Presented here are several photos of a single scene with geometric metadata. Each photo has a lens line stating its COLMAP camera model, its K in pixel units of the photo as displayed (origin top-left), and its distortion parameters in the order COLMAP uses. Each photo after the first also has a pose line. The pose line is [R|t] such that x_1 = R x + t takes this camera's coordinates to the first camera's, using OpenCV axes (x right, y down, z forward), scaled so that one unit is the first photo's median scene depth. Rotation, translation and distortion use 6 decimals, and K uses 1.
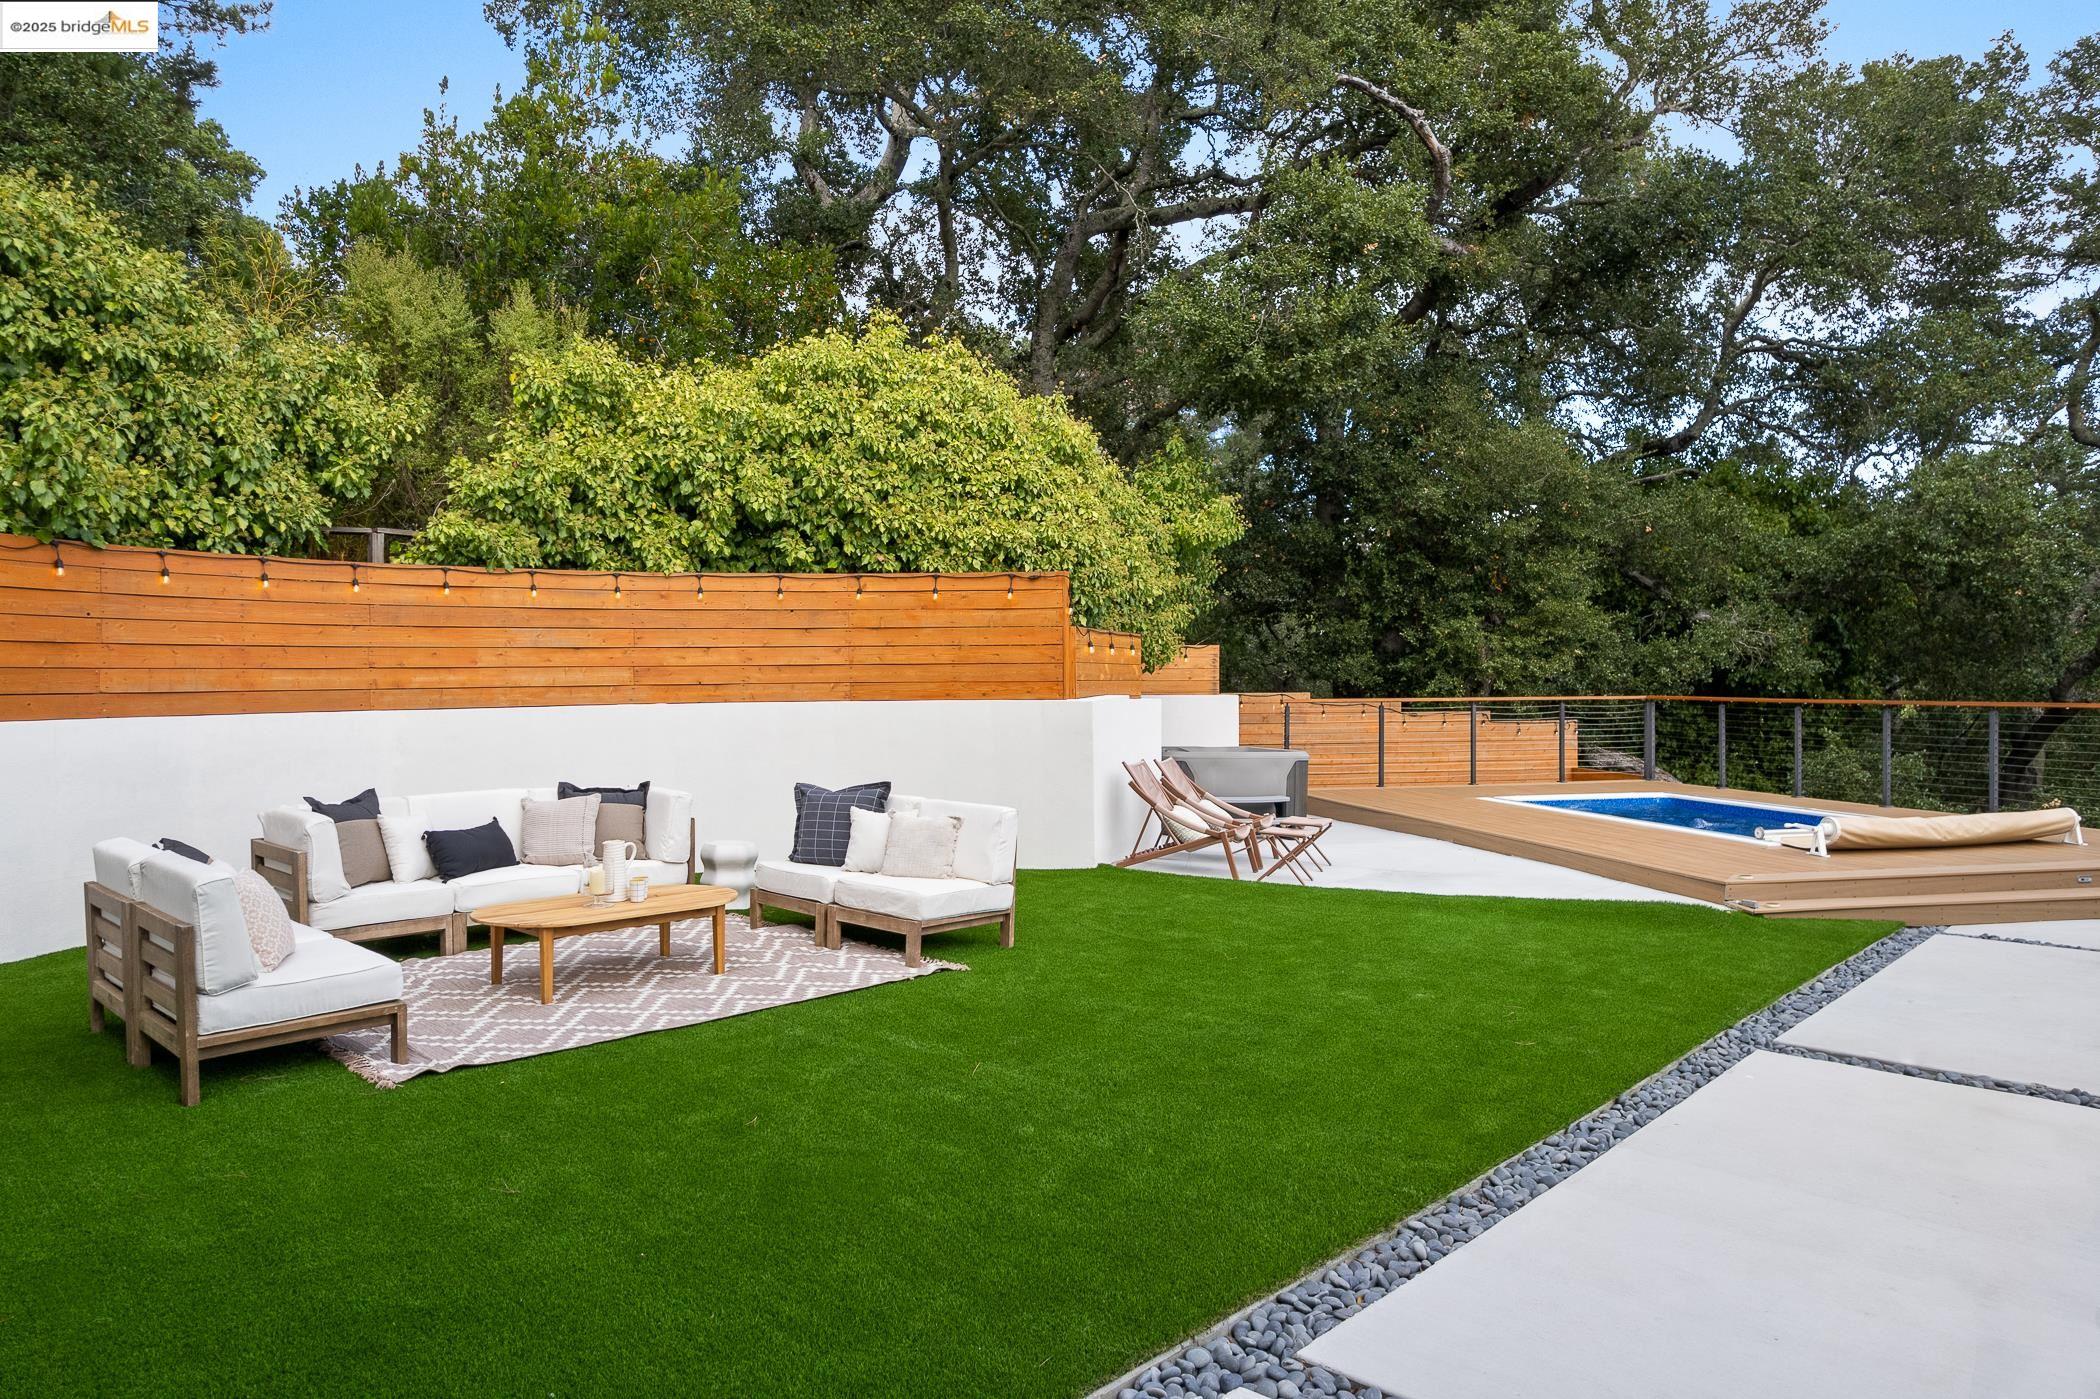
lens RADIAL K [[1324.0, 0, 1050.3], [0, 1324.0, 695.6], [0, 0, 1]] dist [-0.033517, 0.021239]
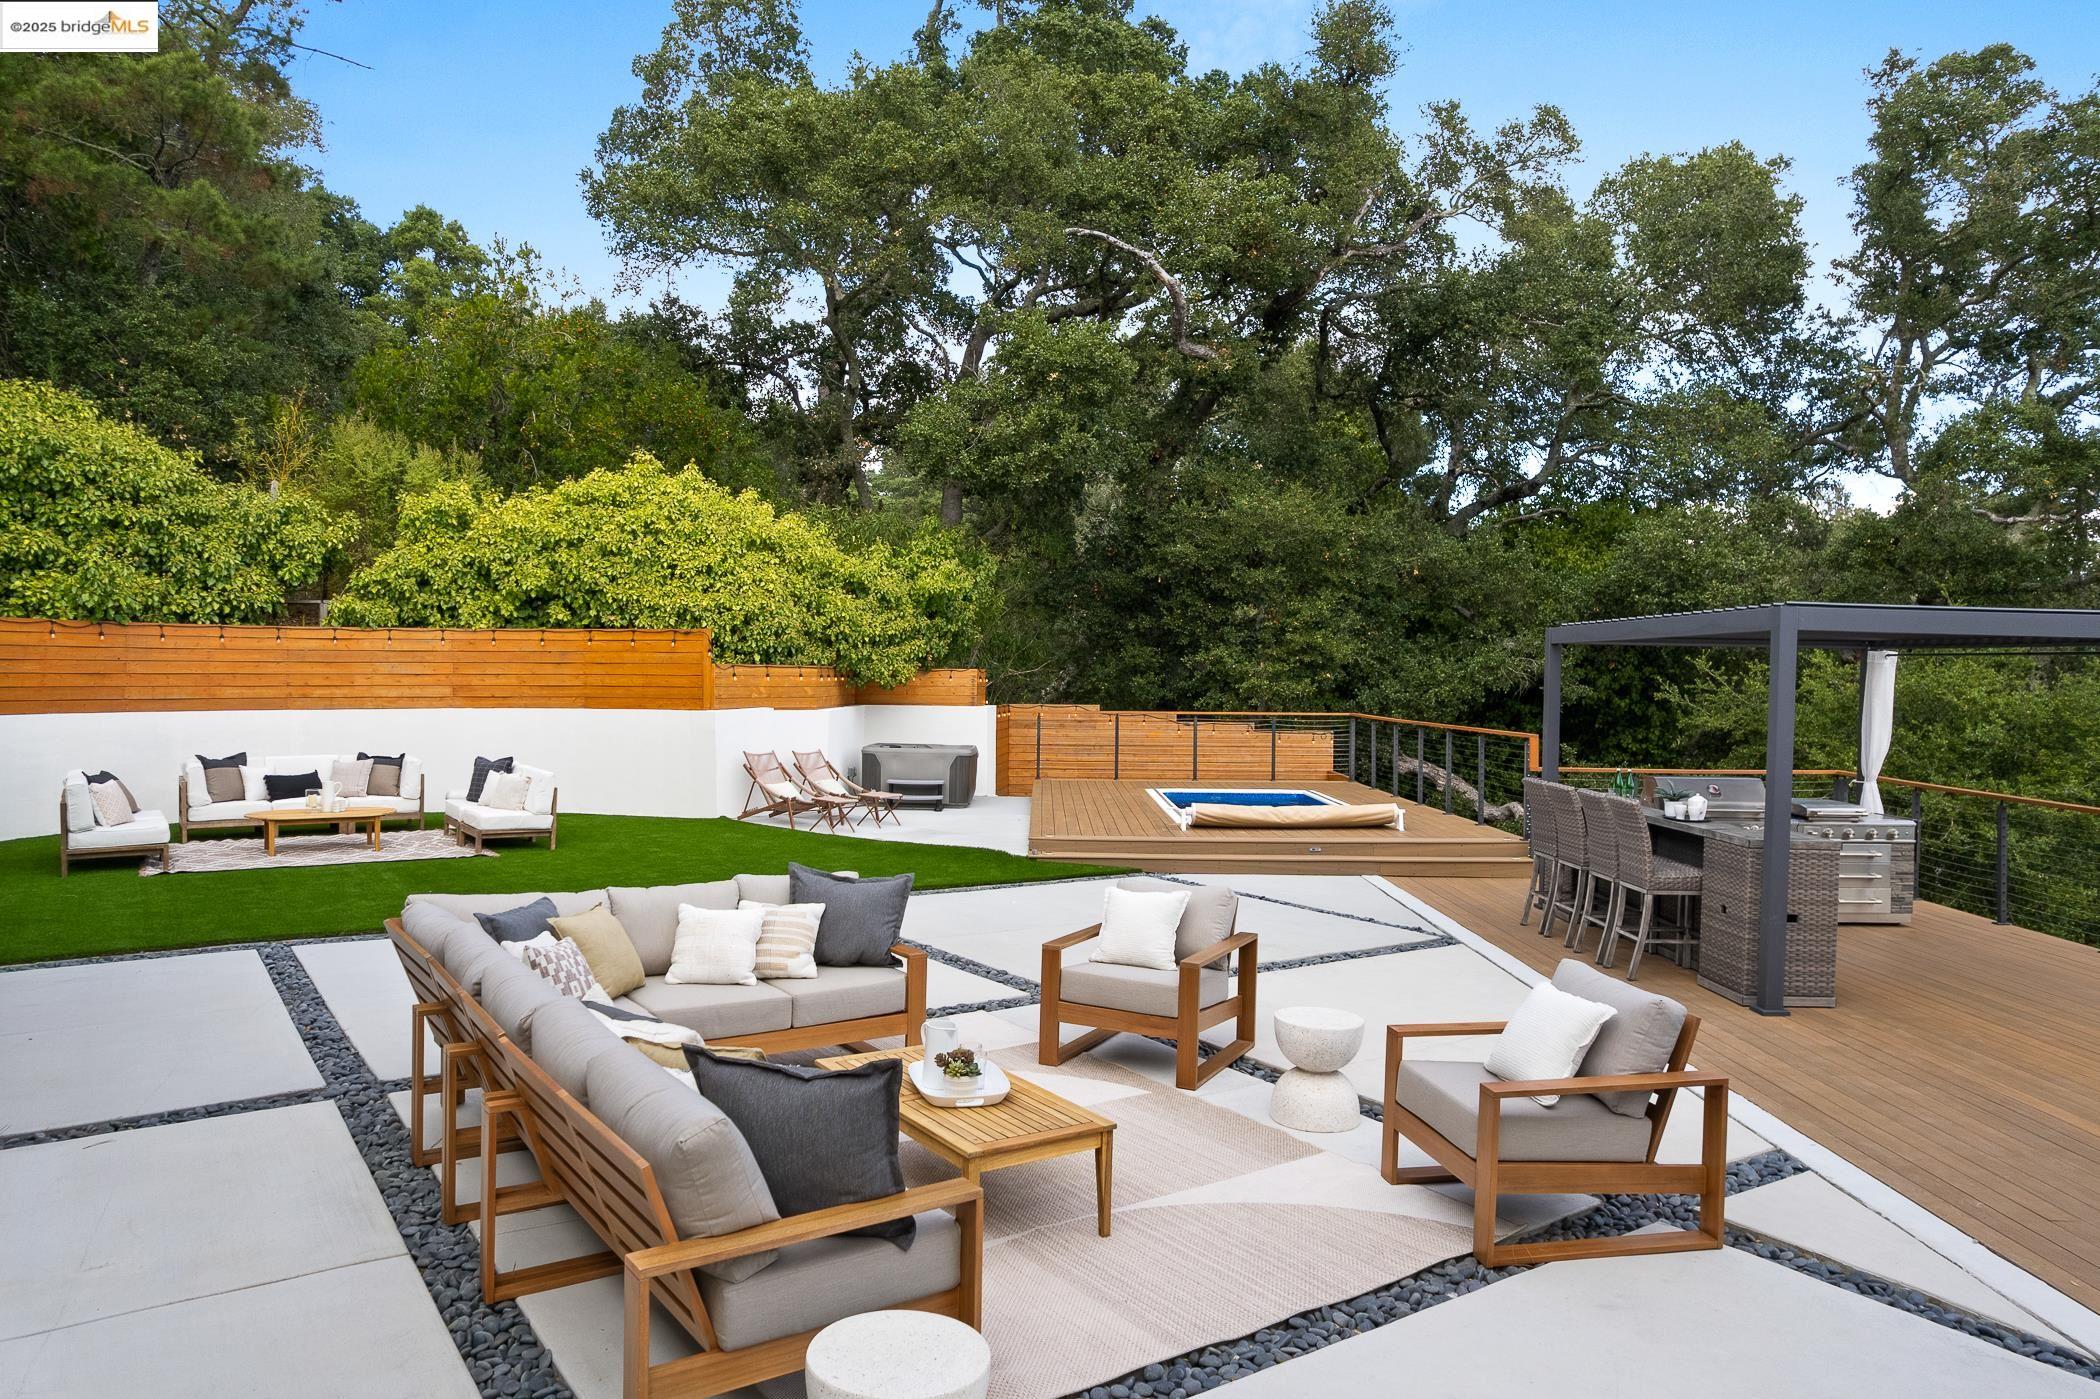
lens RADIAL K [[1324.0, 0, 1051.6], [0, 1324.0, 699.2], [0, 0, 1]] dist [-0.033517, 0.021239]
pose [[0.979552, 0.018574, -0.200331, 0.776289], [-0.017531, 0.999822, 0.006979, -0.030597], [0.200425, -0.003325, 0.979703, -0.481675]]
